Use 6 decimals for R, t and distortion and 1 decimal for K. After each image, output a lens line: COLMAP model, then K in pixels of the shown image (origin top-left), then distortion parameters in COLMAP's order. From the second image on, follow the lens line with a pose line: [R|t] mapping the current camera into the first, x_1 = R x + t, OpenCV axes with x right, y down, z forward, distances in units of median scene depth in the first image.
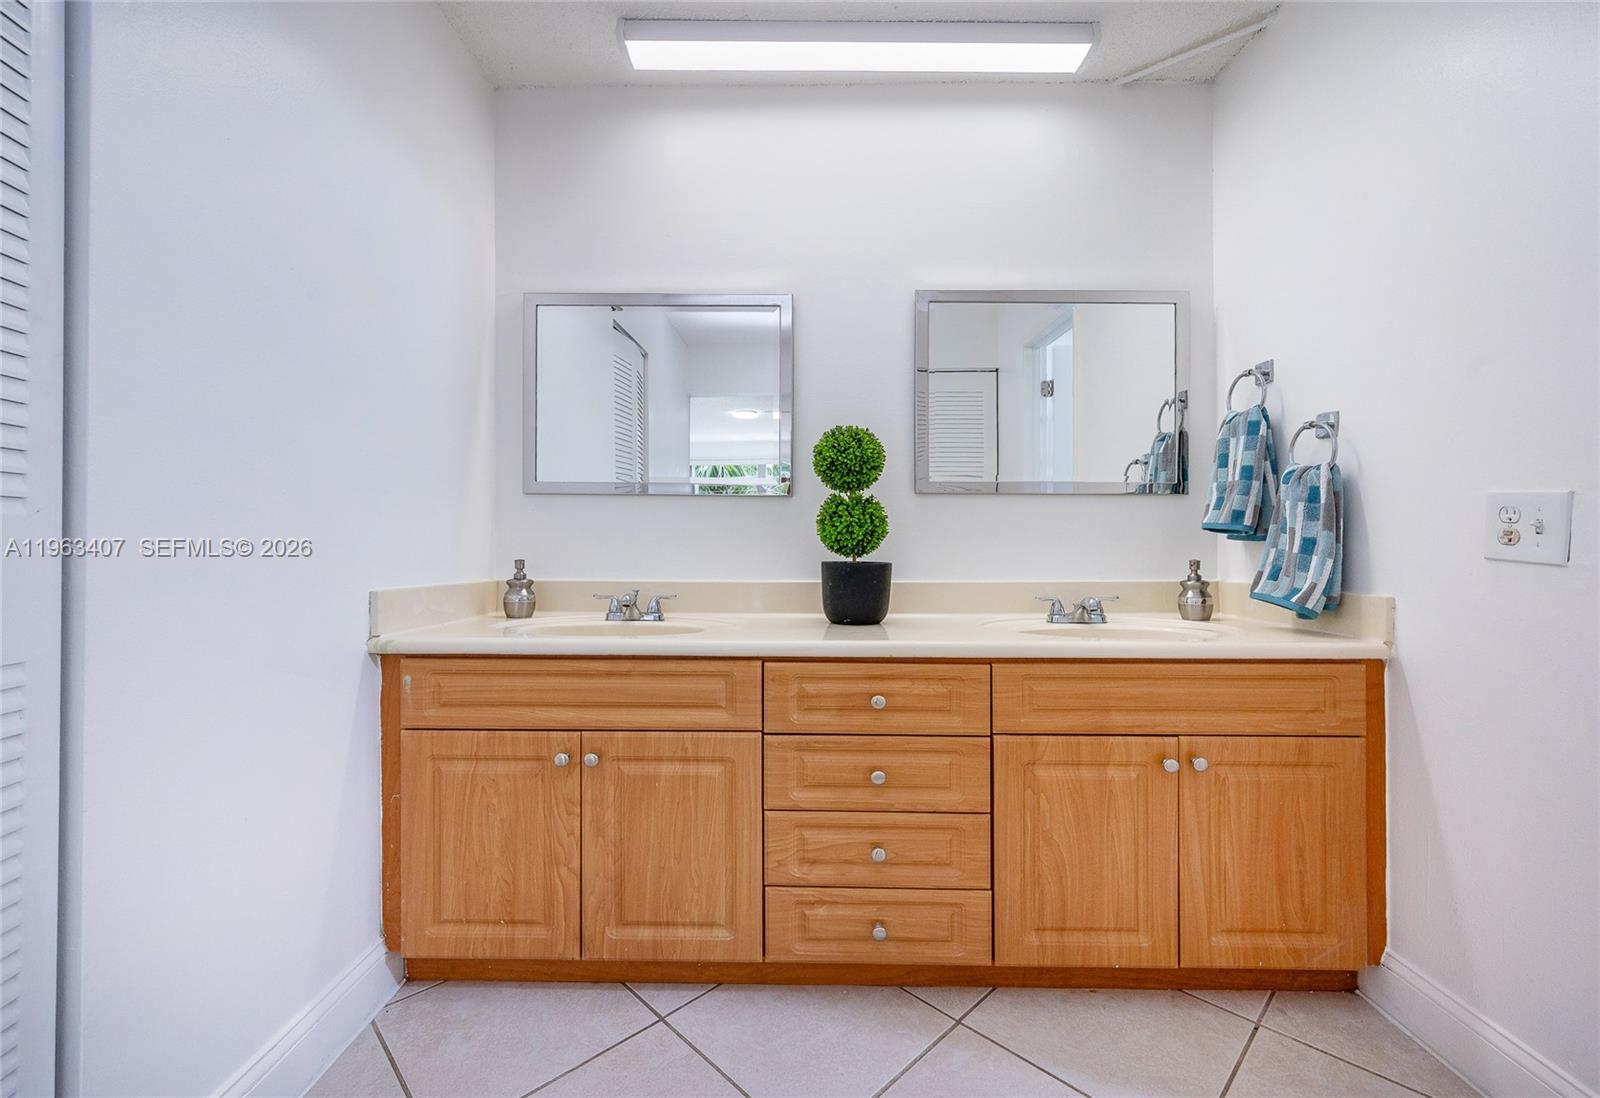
lens RADIAL K [[662.9, 0, 802.4], [0, 662.9, 536.3], [0, 0, 1]] dist [-0.011843, -0.000018]
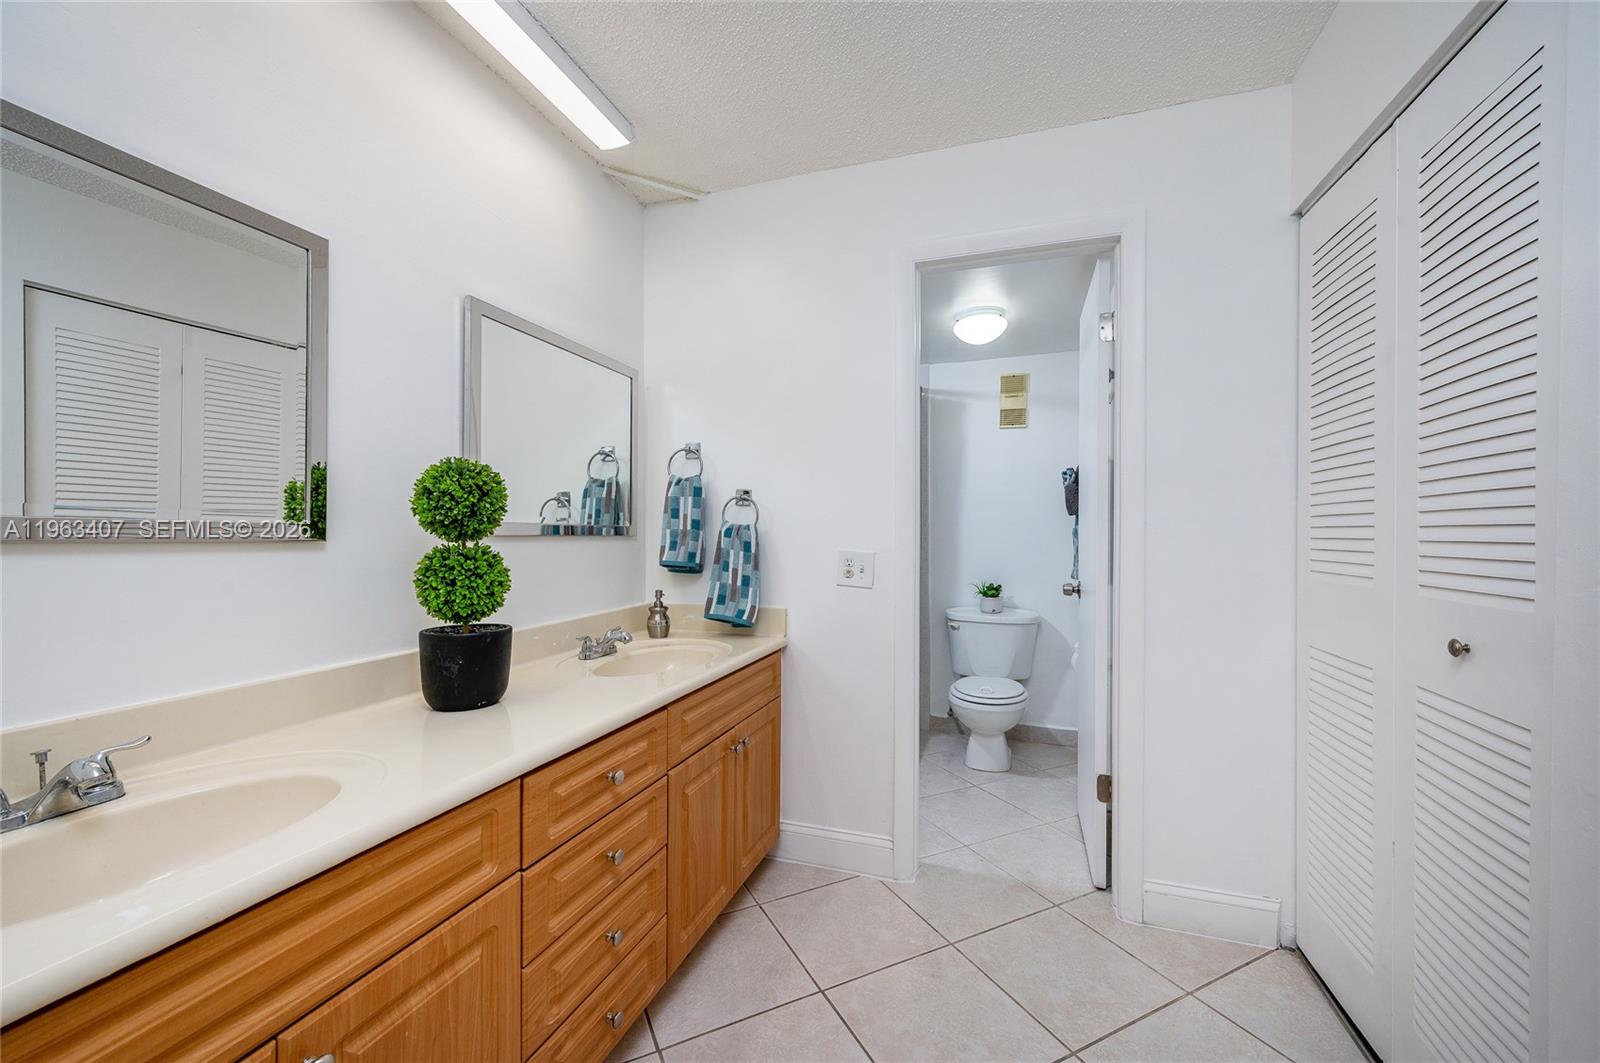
lens RADIAL K [[657.7, 0, 789.4], [0, 657.7, 537.0], [0, 0, 1]] dist [-0.003887, 0.000335]
pose [[0.323944, -0.003295, 0.946070, -0.547093], [-0.010122, 0.999925, 0.006948, -0.081473], [-0.946022, -0.011827, 0.323886, 0.369460]]
